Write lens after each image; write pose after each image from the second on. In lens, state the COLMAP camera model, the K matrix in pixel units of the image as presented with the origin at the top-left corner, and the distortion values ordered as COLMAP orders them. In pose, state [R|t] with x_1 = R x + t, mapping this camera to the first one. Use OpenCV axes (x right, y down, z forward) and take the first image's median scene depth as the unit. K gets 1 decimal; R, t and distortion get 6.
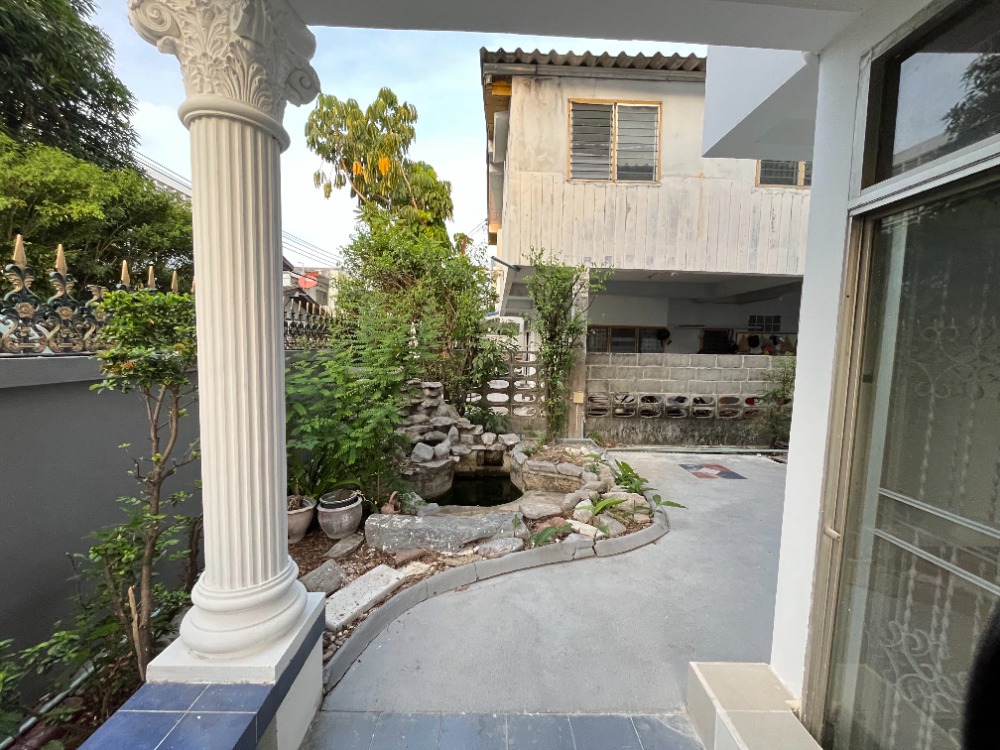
lens RADIAL K [[405.9, 0, 500.2], [0, 405.9, 377.1], [0, 0, 1]] dist [0.000520, 0.000041]
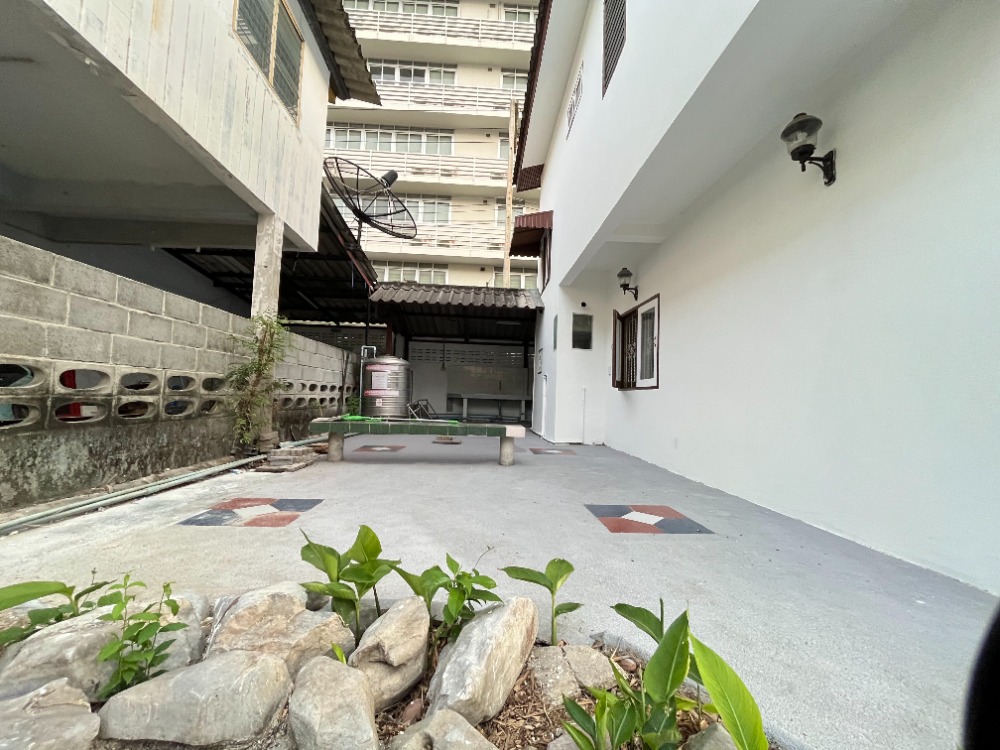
lens RADIAL K [[405.9, 0, 499.0], [0, 405.9, 374.8], [0, 0, 1]] dist [0.000520, 0.000041]
pose [[-0.031199, 0.037328, 0.998816, 0.019974], [0.040986, 0.998510, -0.036036, 0.083735], [-0.998673, 0.039813, -0.032682, 0.600841]]
